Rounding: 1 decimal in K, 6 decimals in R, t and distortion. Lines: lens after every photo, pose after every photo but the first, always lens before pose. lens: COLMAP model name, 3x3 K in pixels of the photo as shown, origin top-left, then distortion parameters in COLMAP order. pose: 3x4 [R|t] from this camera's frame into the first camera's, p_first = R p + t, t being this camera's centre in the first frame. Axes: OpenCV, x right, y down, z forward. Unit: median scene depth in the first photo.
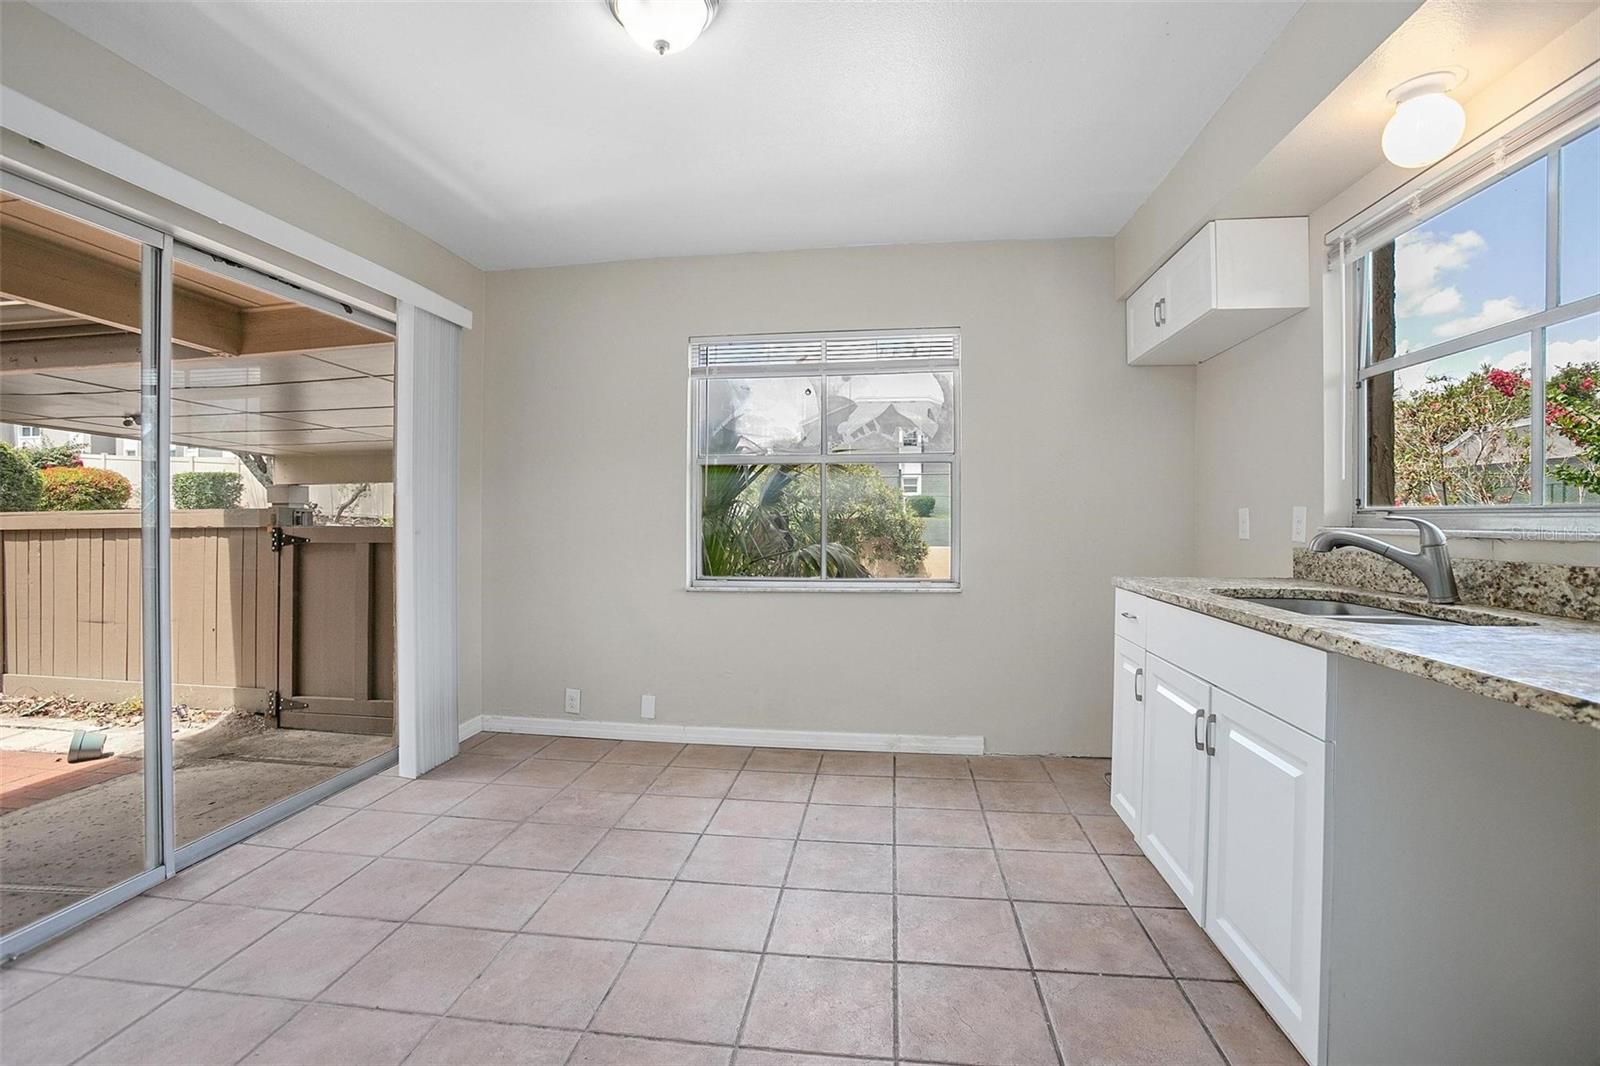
lens RADIAL K [[728.9, 0, 791.9], [0, 728.9, 522.9], [0, 0, 1]] dist [-0.070380, 0.023986]
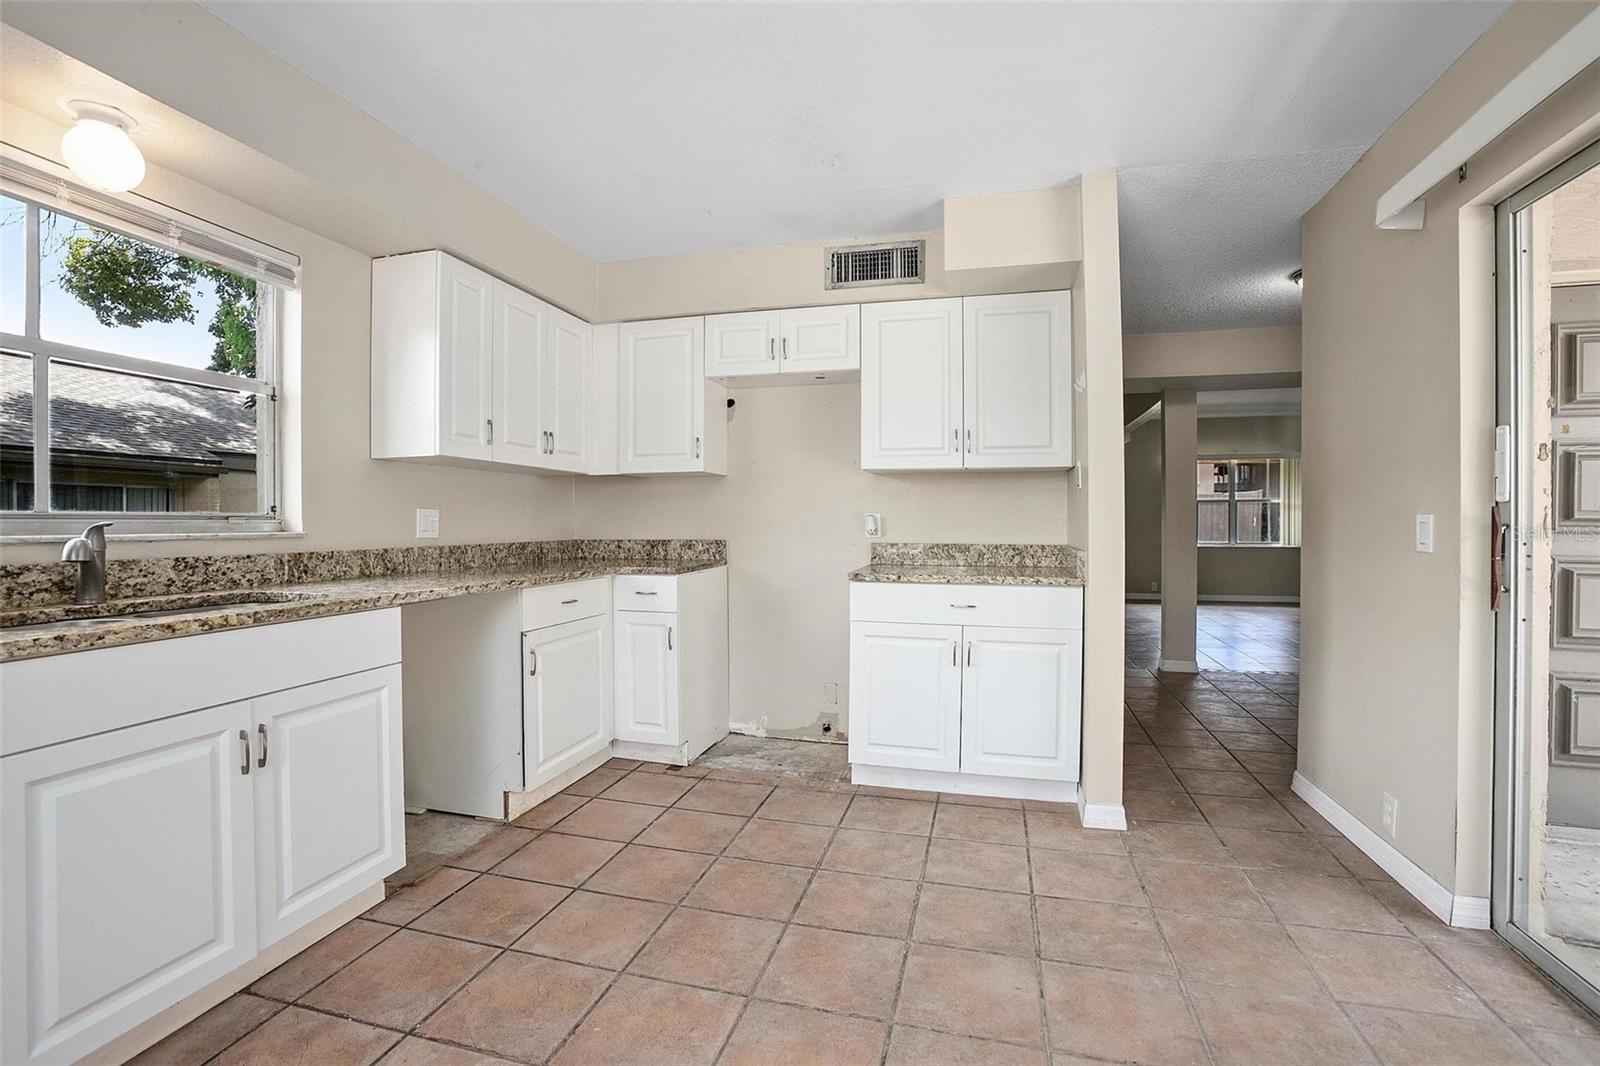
lens RADIAL K [[728.9, 0, 792.9], [0, 728.9, 524.7], [0, 0, 1]] dist [-0.070380, 0.023986]
pose [[-0.990781, 0.000639, 0.135469, -0.185606], [0.001723, 0.999967, 0.007885, -0.007890], [-0.135460, 0.008045, -0.990750, 1.301108]]
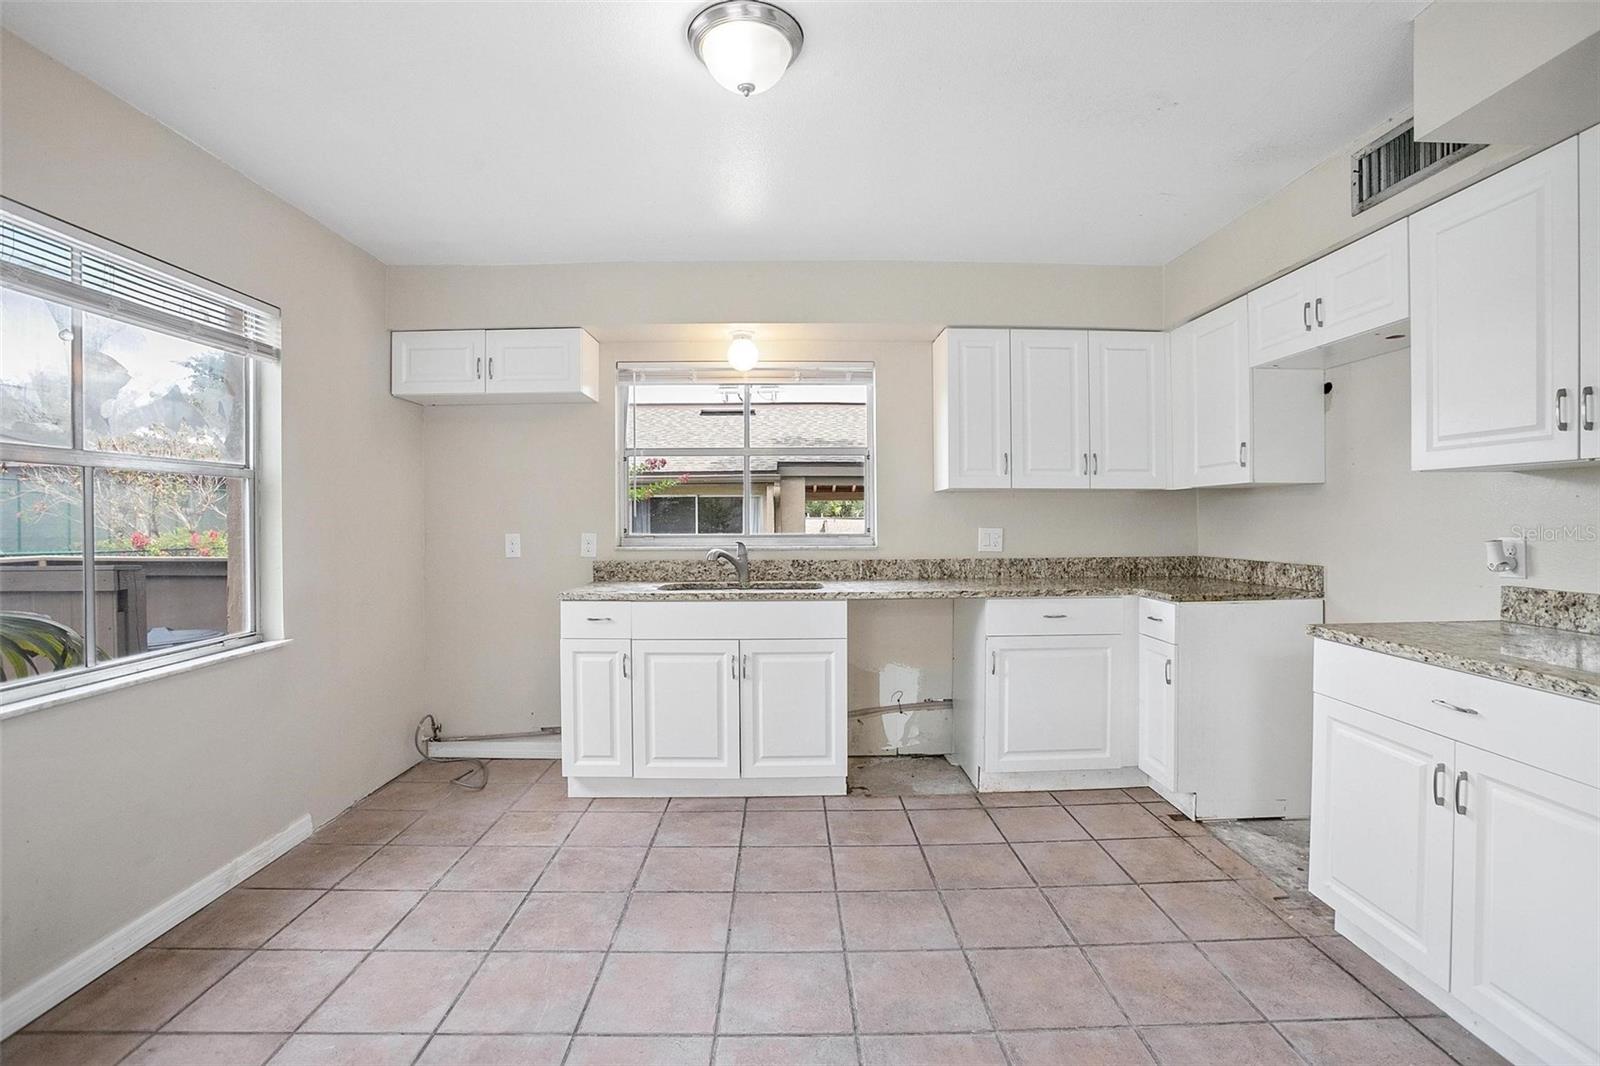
lens RADIAL K [[728.9, 0, 796.8], [0, 728.9, 522.0], [0, 0, 1]] dist [-0.070380, 0.023986]
pose [[-0.147954, -0.002627, 0.988991, -0.868298], [0.009380, 0.999948, 0.004060, -0.049598], [-0.988950, 0.009877, -0.147922, 0.796854]]
